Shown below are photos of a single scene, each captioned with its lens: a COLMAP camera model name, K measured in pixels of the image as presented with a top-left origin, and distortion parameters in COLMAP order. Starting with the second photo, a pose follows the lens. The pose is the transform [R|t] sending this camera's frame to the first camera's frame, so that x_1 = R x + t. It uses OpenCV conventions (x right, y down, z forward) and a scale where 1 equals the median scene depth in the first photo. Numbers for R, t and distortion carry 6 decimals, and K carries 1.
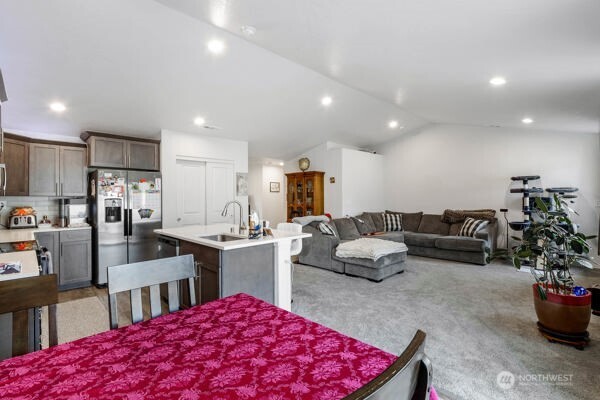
lens RADIAL K [[282.9, 0, 300.0], [0, 282.9, 200.0], [0, 0, 1]] dist [-0.016277, -0.000209]
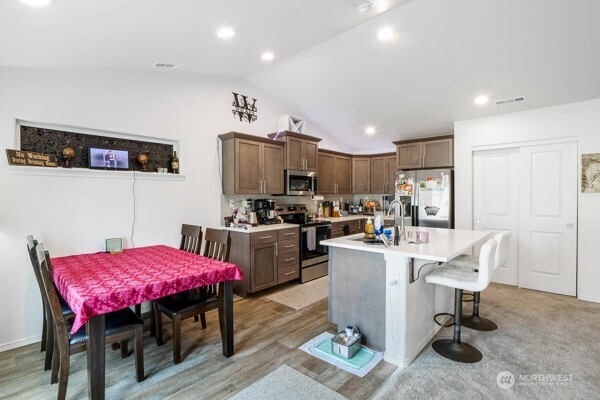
lens RADIAL K [[282.9, 0, 300.0], [0, 282.9, 200.0], [0, 0, 1]] dist [-0.016277, -0.000209]
pose [[0.048901, 0.023945, -0.998517, 0.418598], [-0.008041, 0.999690, 0.023580, -0.011119], [0.998771, 0.006876, 0.049078, 0.448339]]
